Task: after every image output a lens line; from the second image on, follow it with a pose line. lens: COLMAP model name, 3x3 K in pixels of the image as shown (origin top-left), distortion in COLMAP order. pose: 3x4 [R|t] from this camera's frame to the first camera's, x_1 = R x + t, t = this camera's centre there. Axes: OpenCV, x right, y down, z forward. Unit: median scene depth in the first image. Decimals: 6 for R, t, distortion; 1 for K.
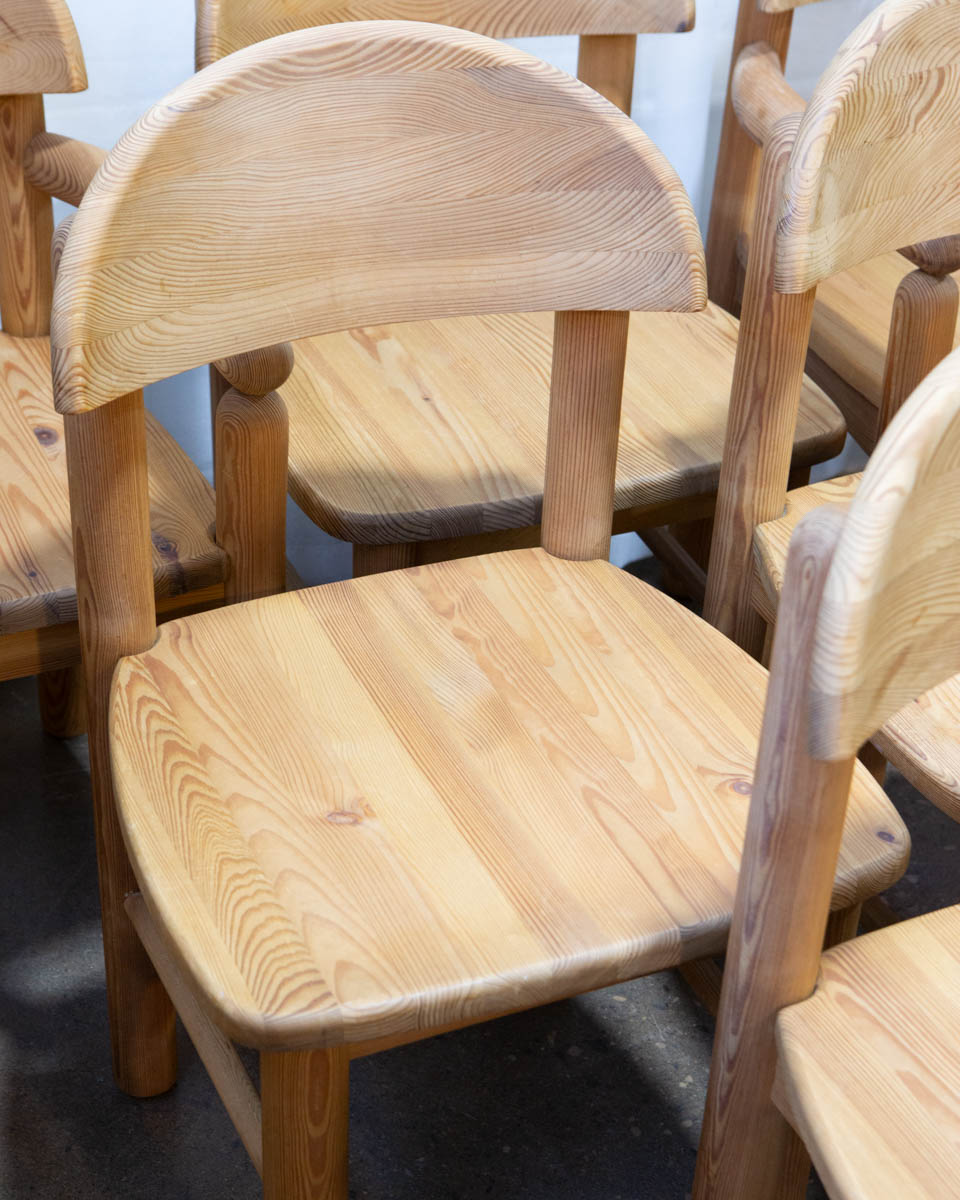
lens RADIAL K [[2233.2, 0, 482.3], [0, 2233.2, 726.3], [0, 0, 1]] dist [0.026188, 0.108499]
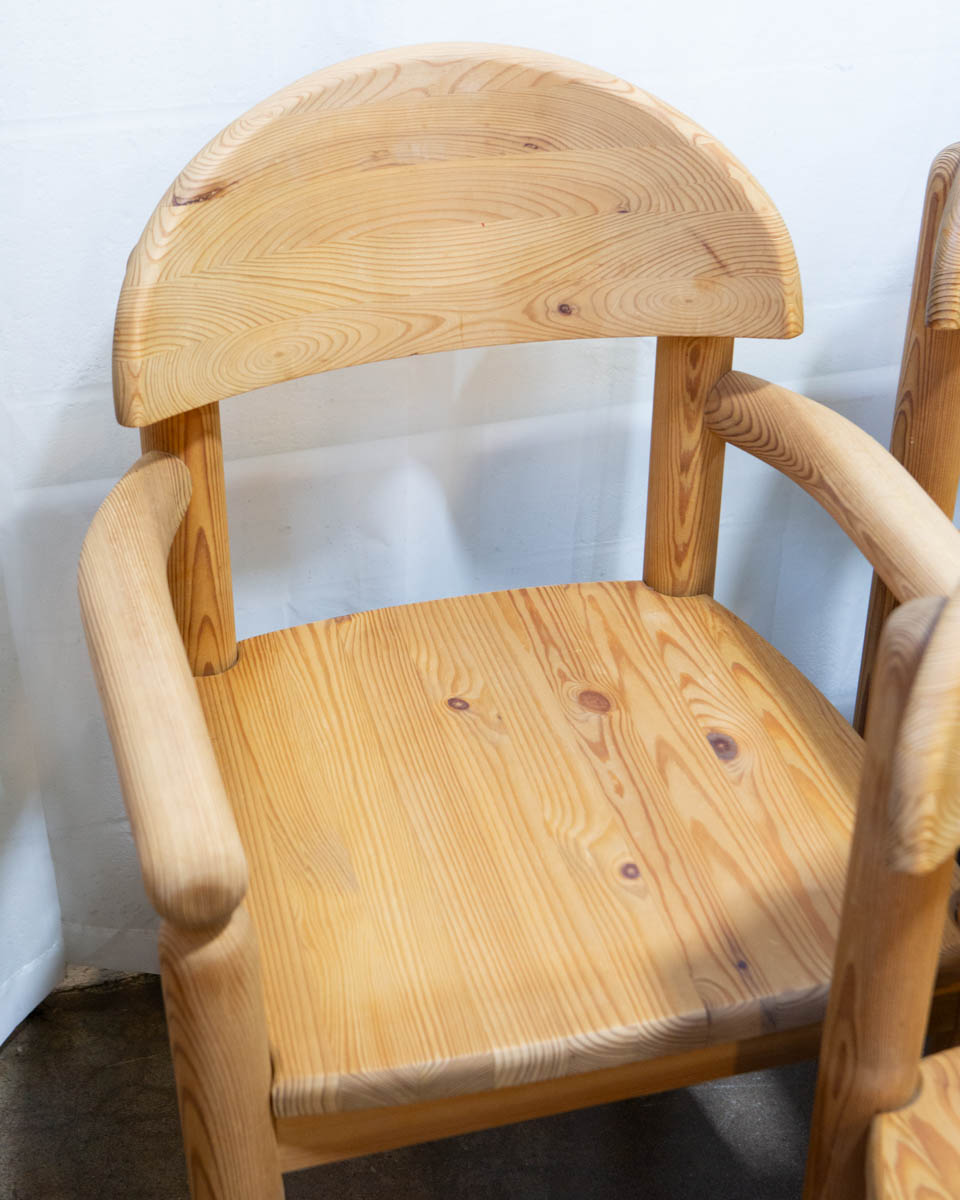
lens RADIAL K [[2239.1, 0, 480.0], [0, 2239.1, 600.0], [0, 0, 1]] dist [0.050130, 0.172952]
pose [[0.989220, 0.060123, -0.133526, -0.194863], [-0.064747, 0.997434, -0.030553, -0.168177], [0.131347, 0.038869, 0.990574, 0.185387]]
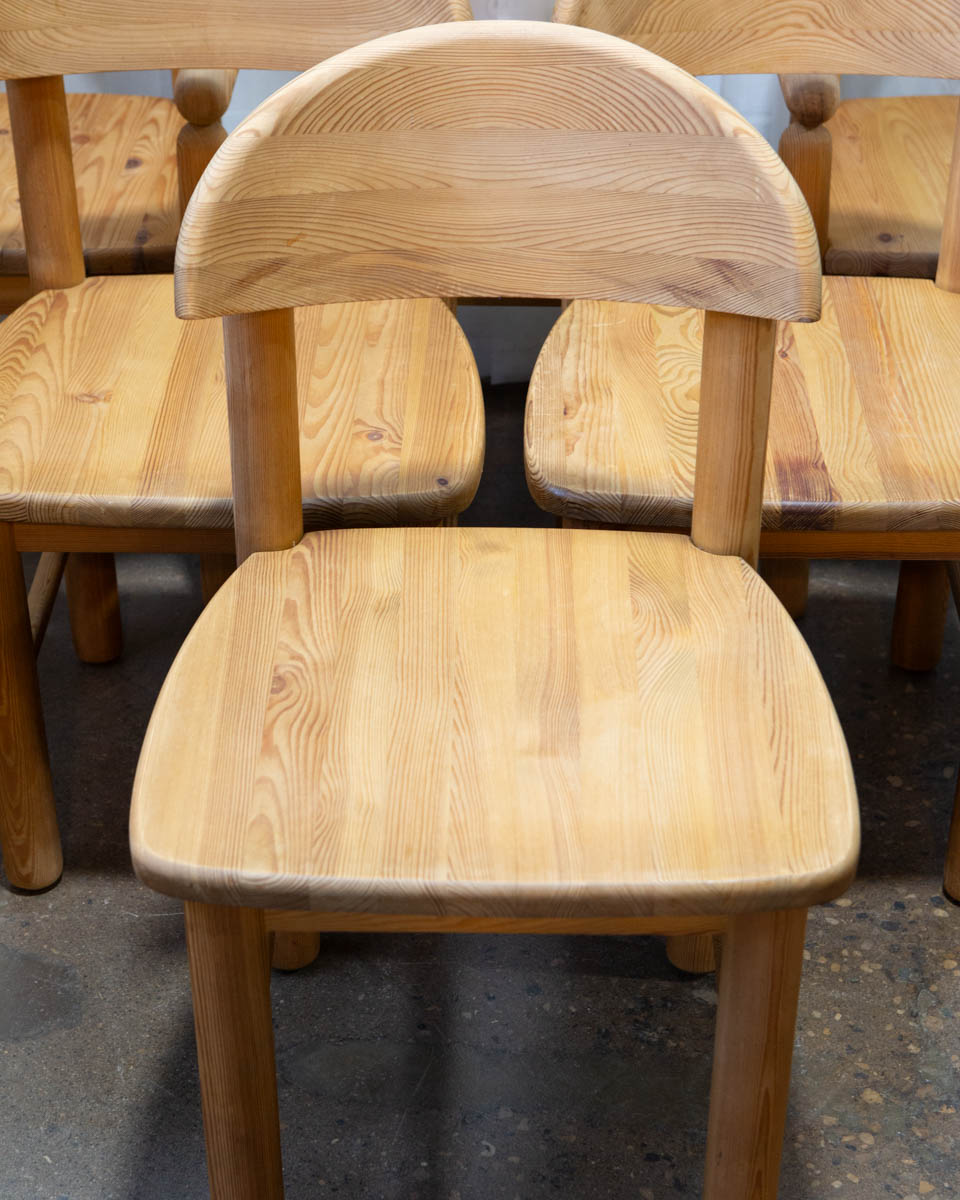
lens RADIAL K [[2271.7, 0, 480.0], [0, 2271.7, 600.0], [0, 0, 1]] dist [0.058825, 0.054860]
pose [[0.902632, 0.194380, -0.384022, 0.619953], [-0.222240, 0.974558, -0.029078, 0.128933], [0.368599, 0.111591, 0.922866, -0.162124]]
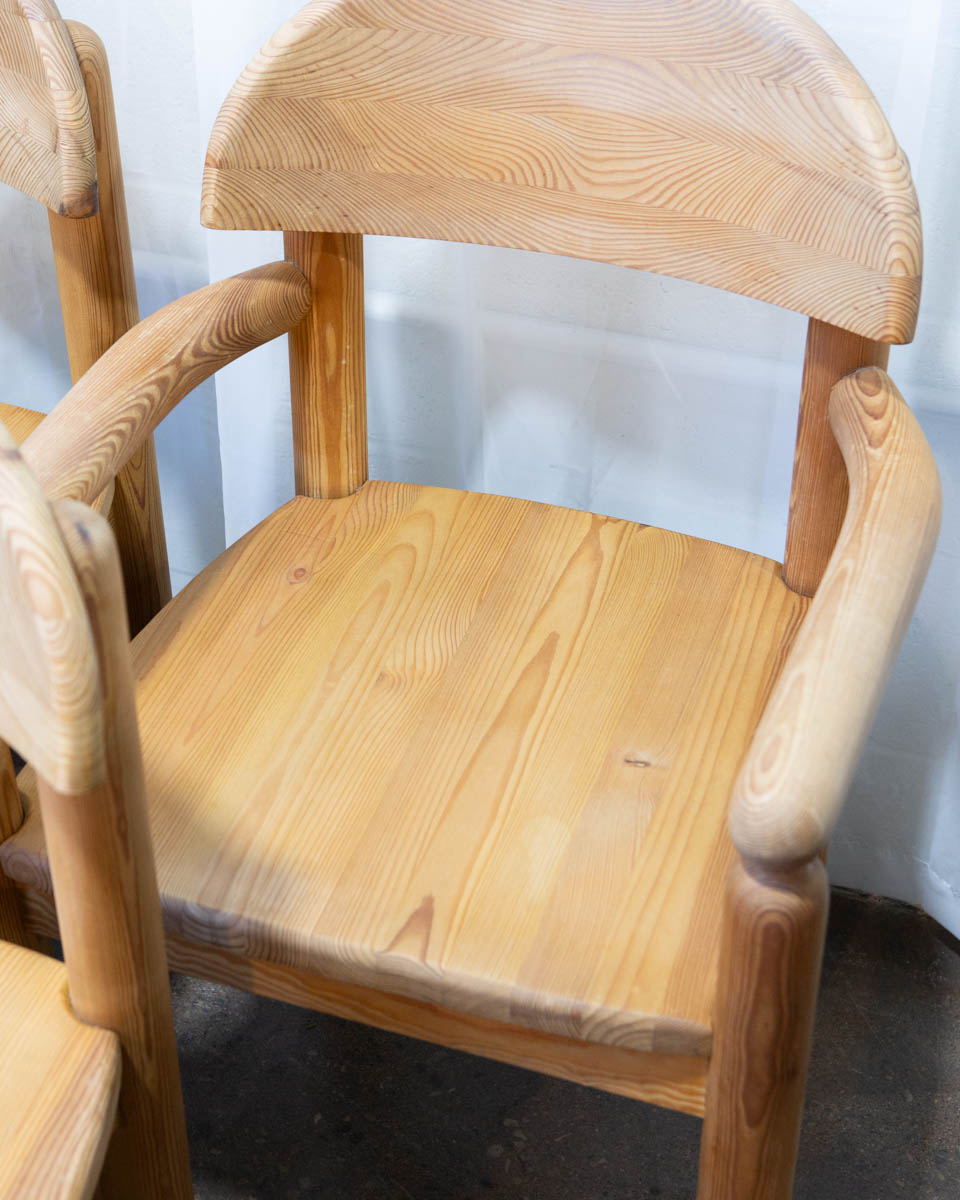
lens RADIAL K [[2239.2, 0, 480.0], [0, 2239.2, 600.0], [0, 0, 1]] dist [0.046831, 0.186248]
pose [[0.709997, 0.387115, -0.588257, 0.797534], [-0.382450, 0.913388, 0.139477, -0.418804], [0.591301, 0.125951, 0.796555, 0.614413]]
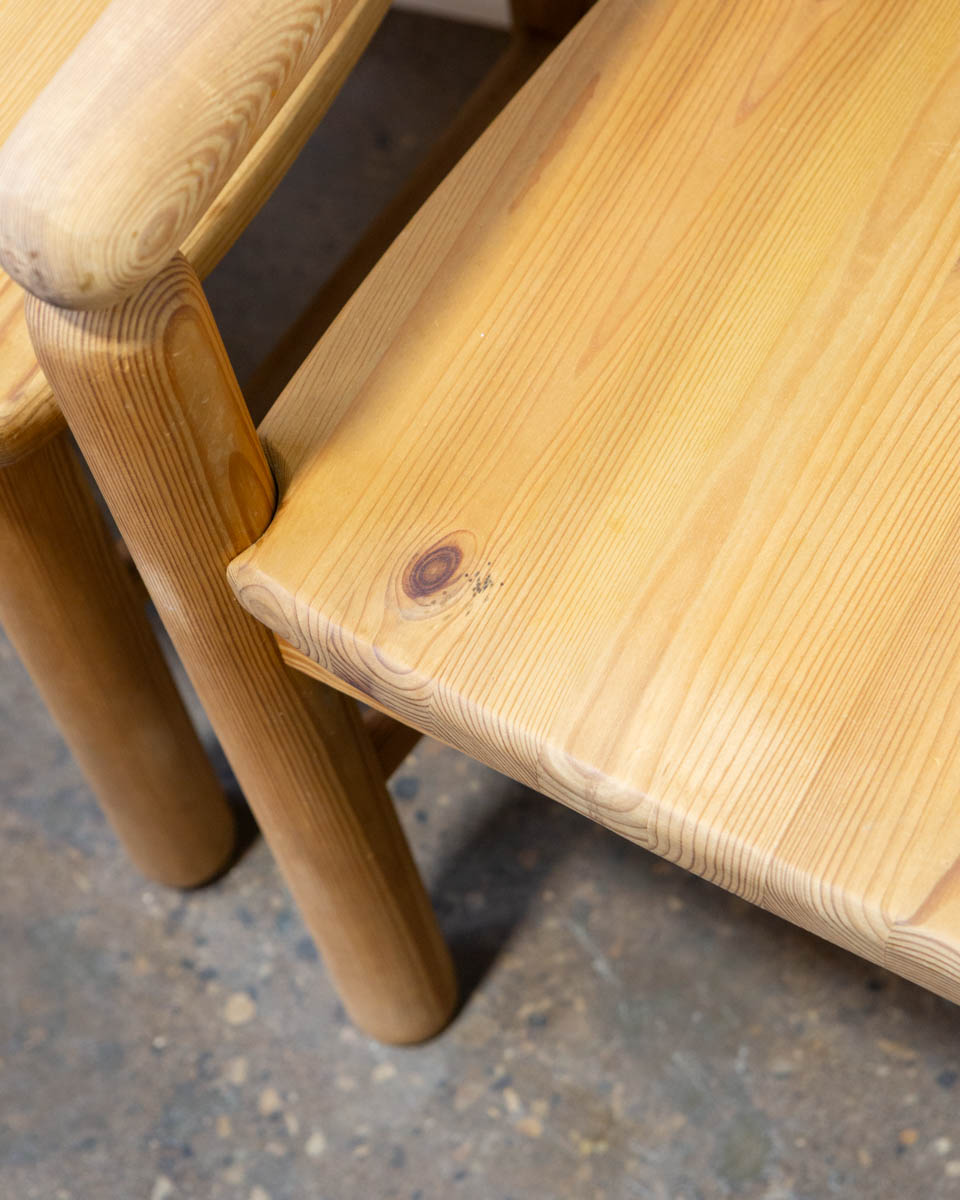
lens RADIAL K [[2774.6, 0, 480.0], [0, 2774.6, 600.0], [0, 0, 1]] dist [0.244557, 0.265300]
pose [[0.549599, 0.674198, -0.493354, 0.539856], [-0.378921, 0.727473, 0.572015, -0.487204], [0.744553, -0.127436, 0.655286, 0.840513]]
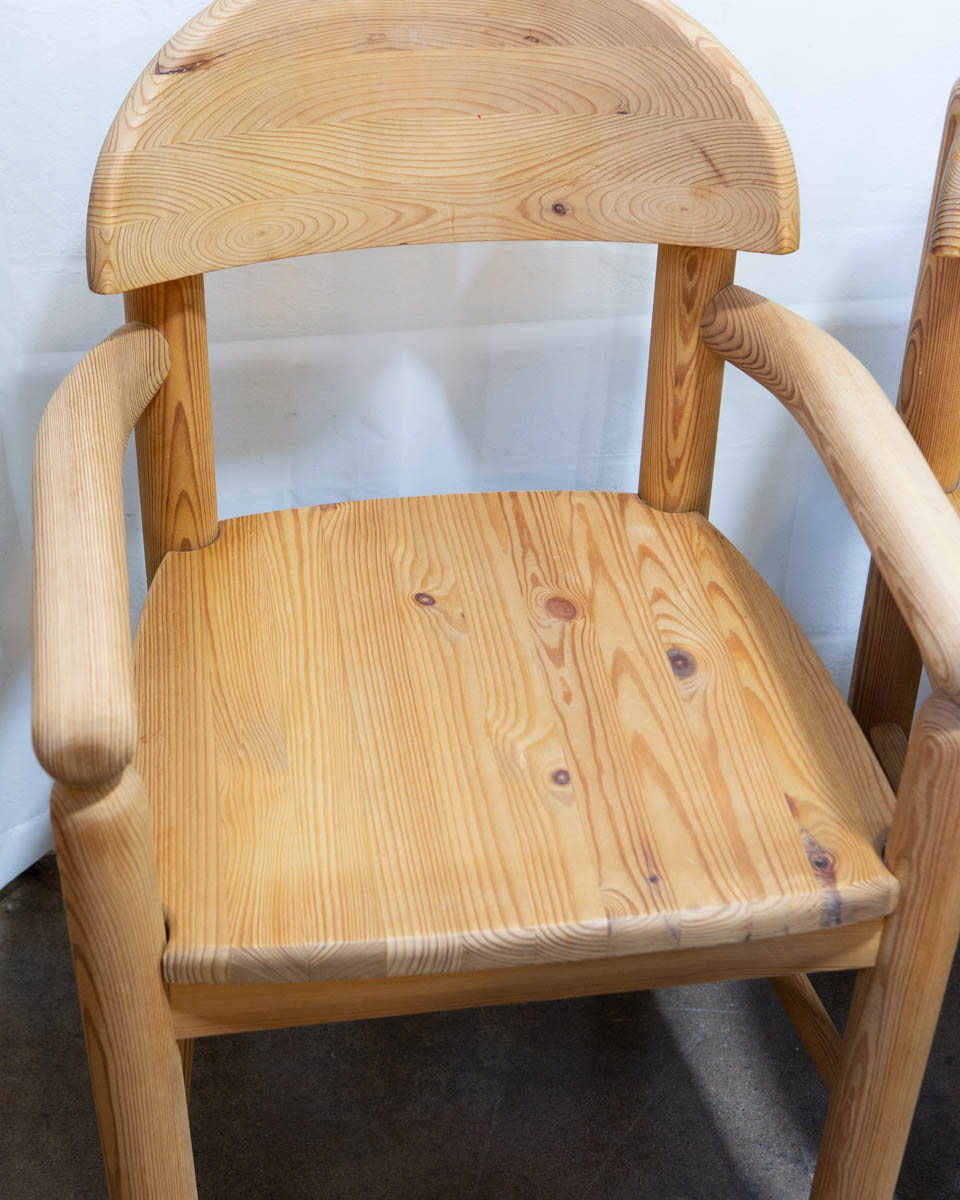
lens RADIAL K [[2239.1, 0, 480.0], [0, 2239.1, 600.0], [0, 0, 1]] dist [0.050130, 0.172952]
pose [[0.966272, 0.145753, -0.212307, -0.105962], [-0.146627, 0.989123, 0.011709, -0.166889], [0.211705, 0.019816, 0.977133, 0.205074]]
